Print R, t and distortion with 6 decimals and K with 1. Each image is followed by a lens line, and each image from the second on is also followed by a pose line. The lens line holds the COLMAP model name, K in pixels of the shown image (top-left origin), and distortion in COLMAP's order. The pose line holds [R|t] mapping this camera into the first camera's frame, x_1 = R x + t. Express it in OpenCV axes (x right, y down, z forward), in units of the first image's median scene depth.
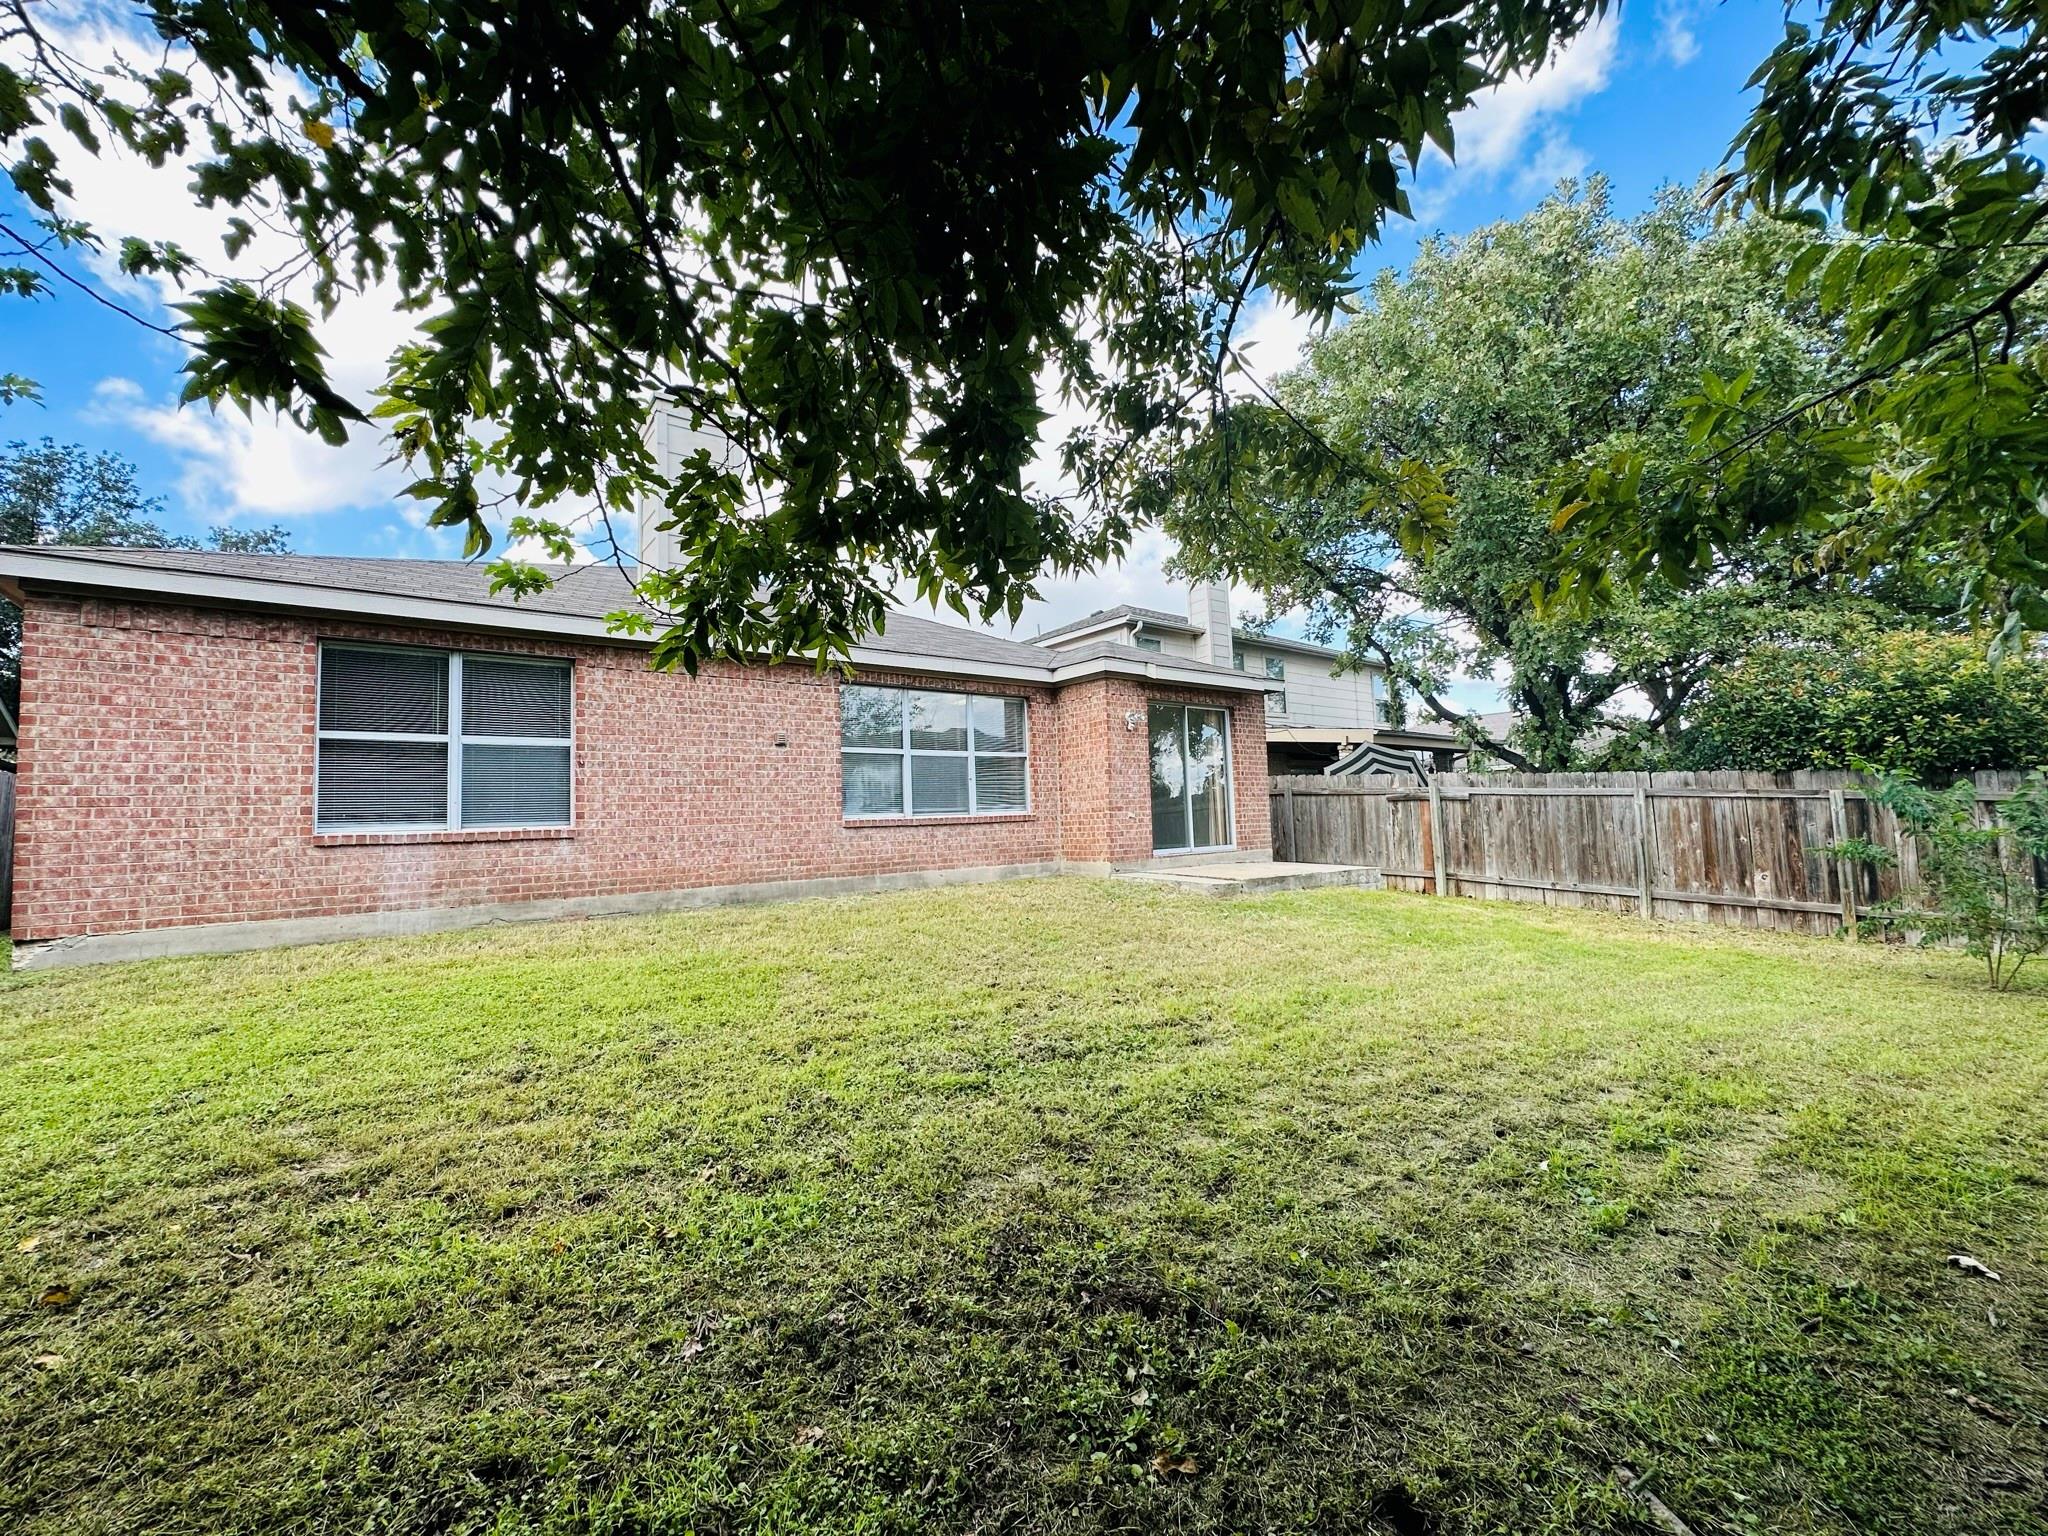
lens RADIAL K [[816.8, 0, 1022.7], [0, 816.8, 768.1], [0, 0, 1]] dist [-0.002763, 0.000627]
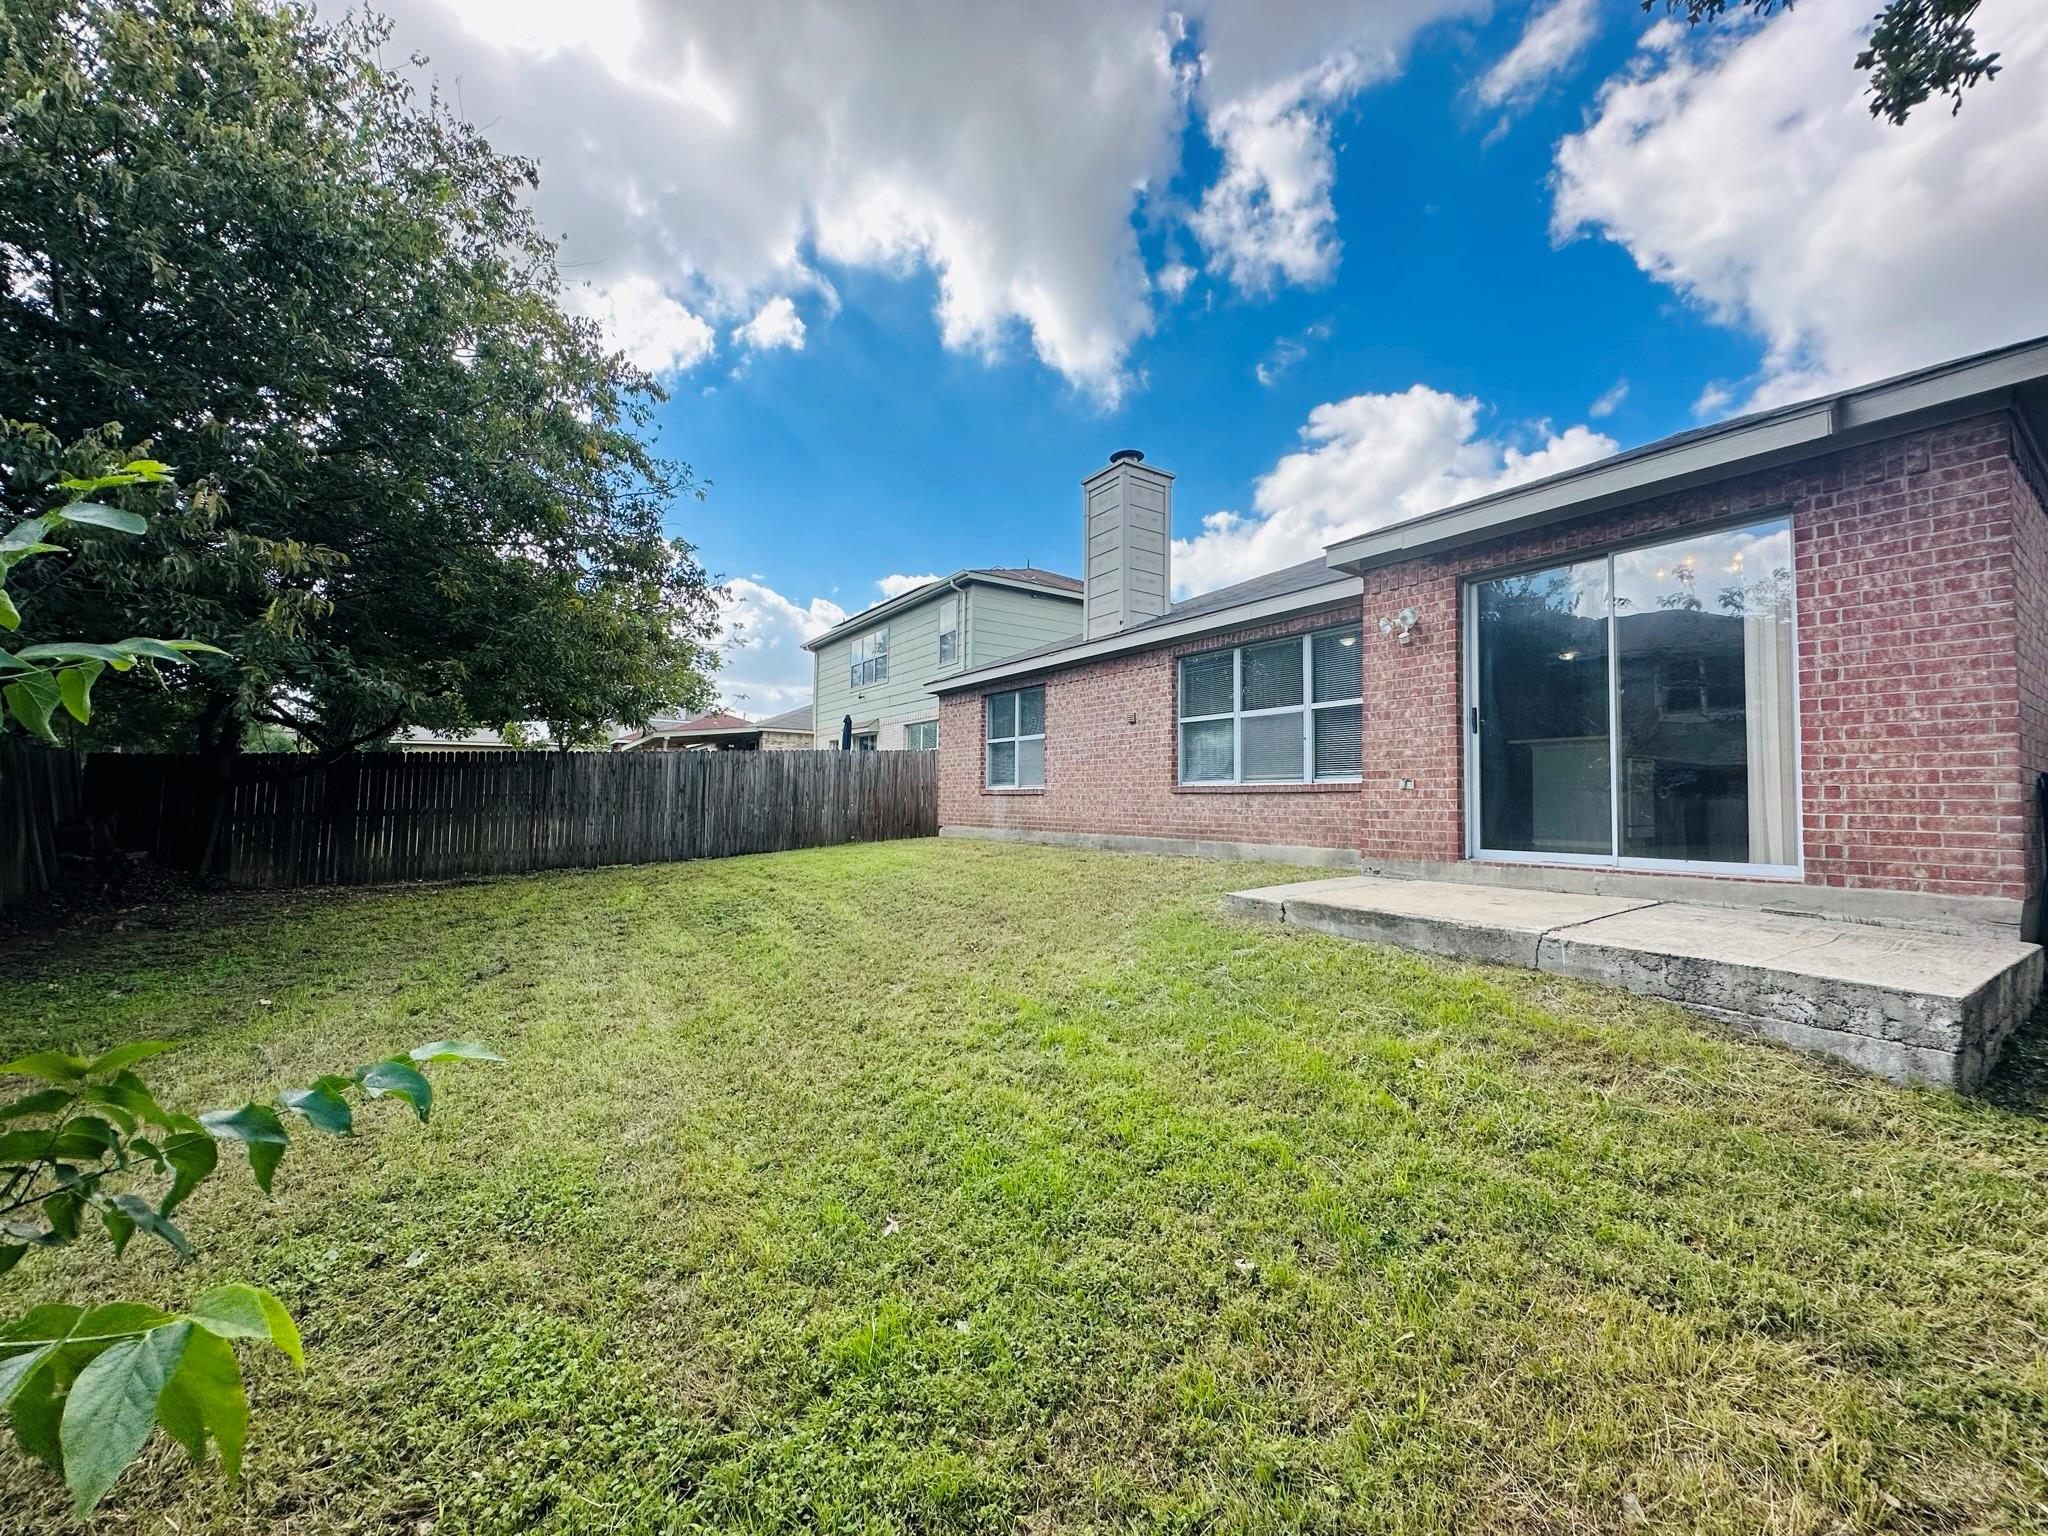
lens RADIAL K [[815.8, 0, 1020.5], [0, 815.8, 769.1], [0, 0, 1]] dist [-0.001039, 0.000242]
pose [[-0.090198, 0.017670, -0.995767, 0.920949], [0.093542, 0.995573, 0.009193, 0.012801], [0.991521, -0.092317, -0.091451, 0.949099]]
